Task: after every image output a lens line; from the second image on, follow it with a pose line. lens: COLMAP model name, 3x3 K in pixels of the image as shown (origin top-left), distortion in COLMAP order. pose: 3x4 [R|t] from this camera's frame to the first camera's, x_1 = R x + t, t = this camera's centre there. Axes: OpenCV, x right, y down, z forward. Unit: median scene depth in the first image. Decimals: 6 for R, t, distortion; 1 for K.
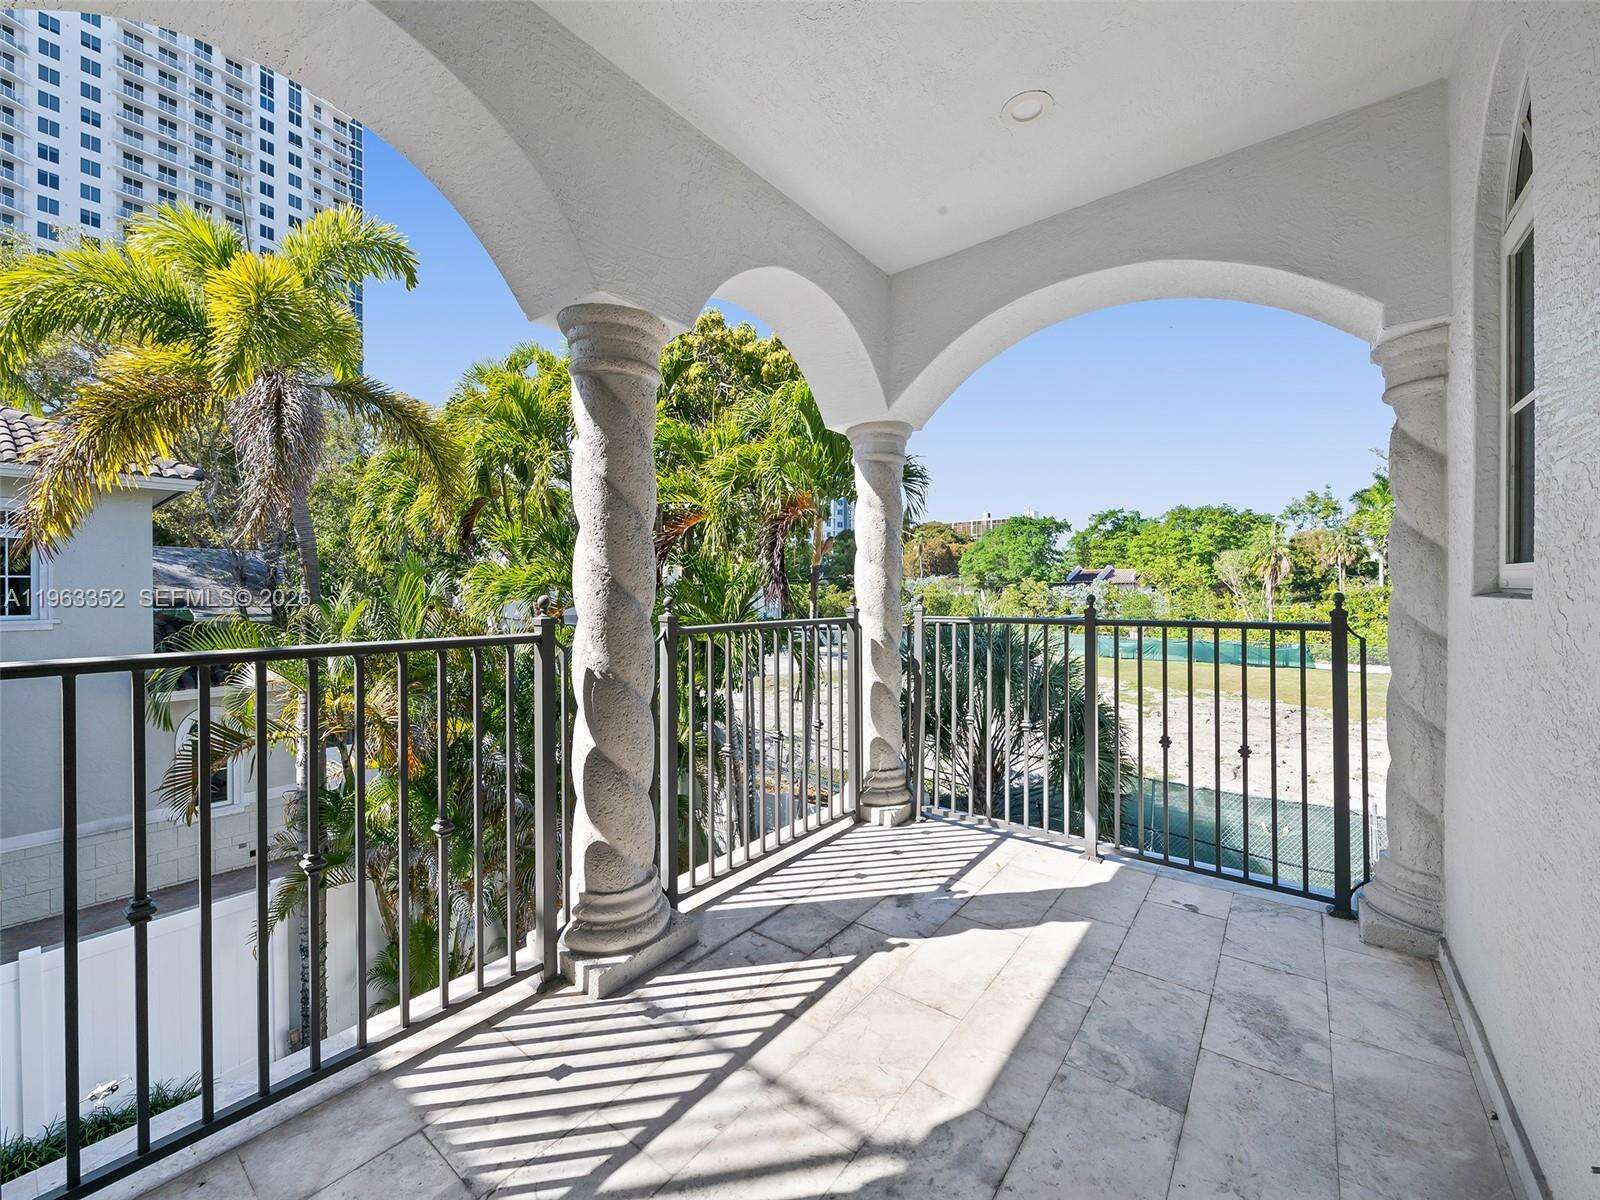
lens RADIAL K [[637.0, 0, 800.5], [0, 637.0, 603.3], [0, 0, 1]] dist [0.000582, -0.000222]
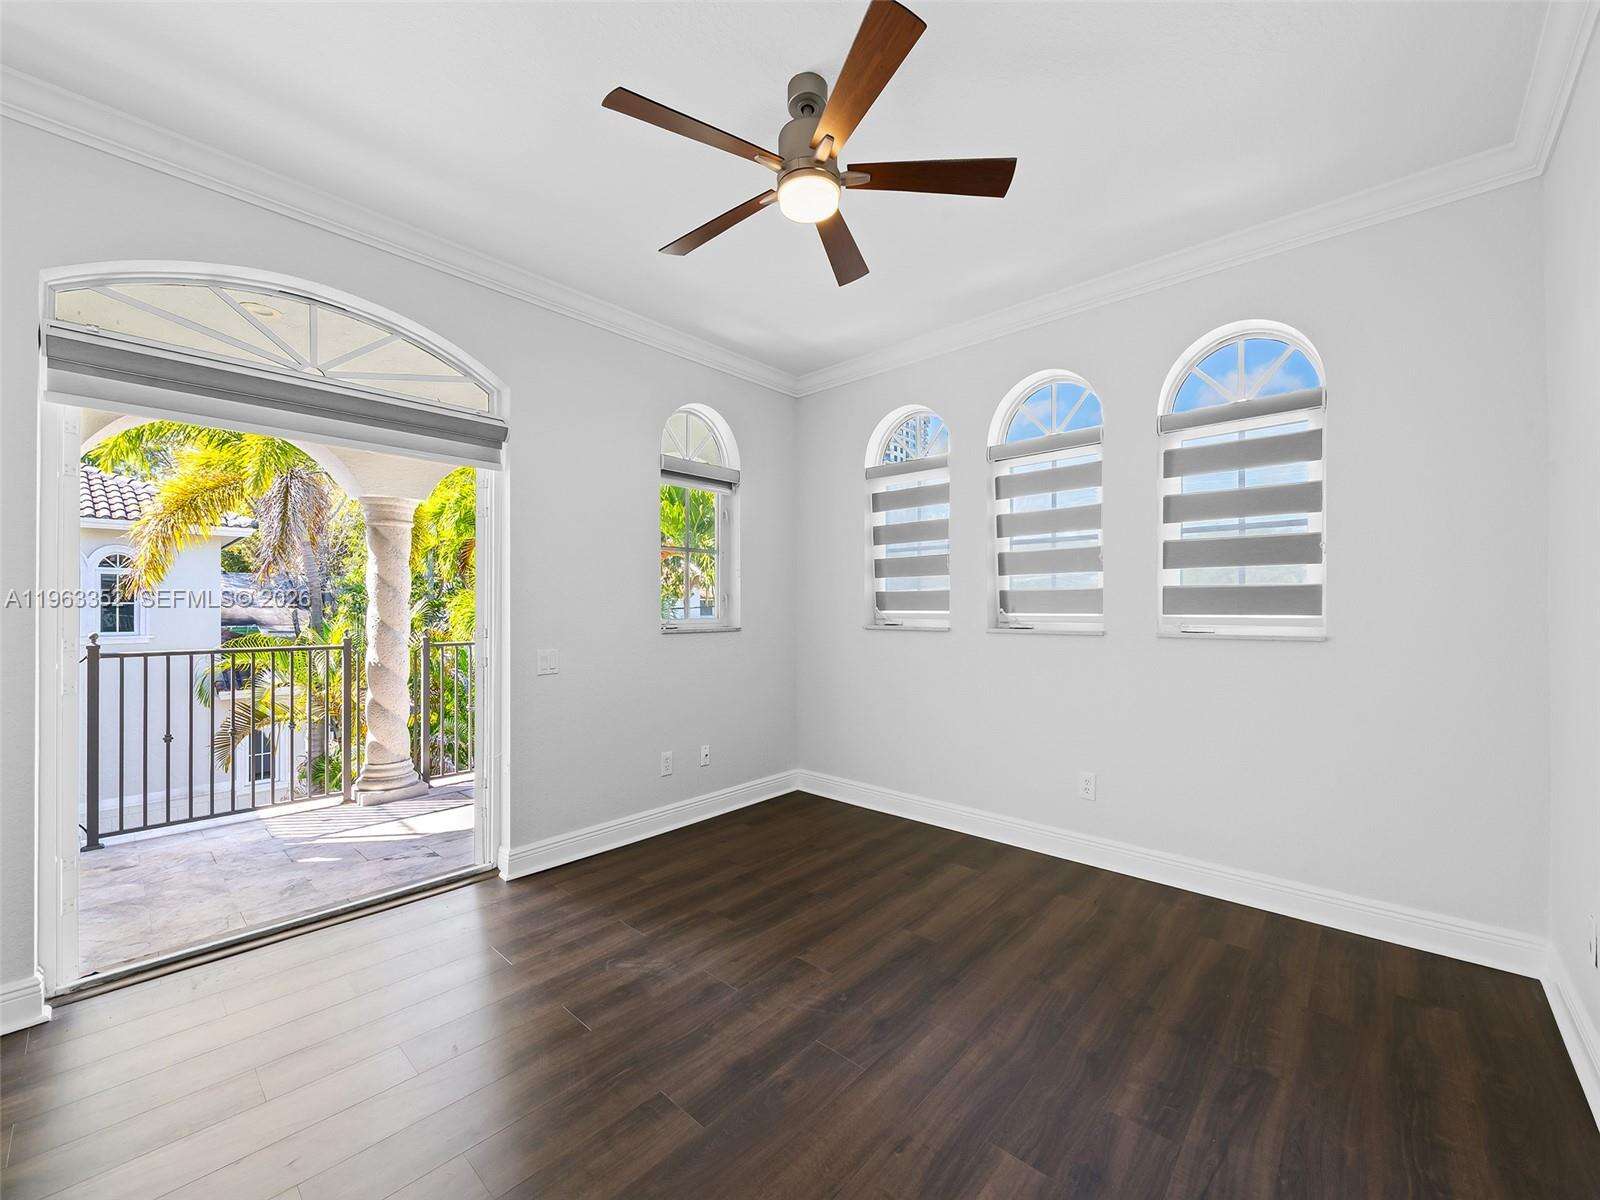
lens RADIAL K [[637.0, 0, 798.5], [0, 637.0, 627.2], [0, 0, 1]] dist [0.000582, -0.000222]
pose [[0.997279, 0.011223, -0.072857, 1.274878], [-0.011018, 0.999934, 0.003221, -0.037110], [0.072889, -0.002410, 0.997337, -1.053680]]
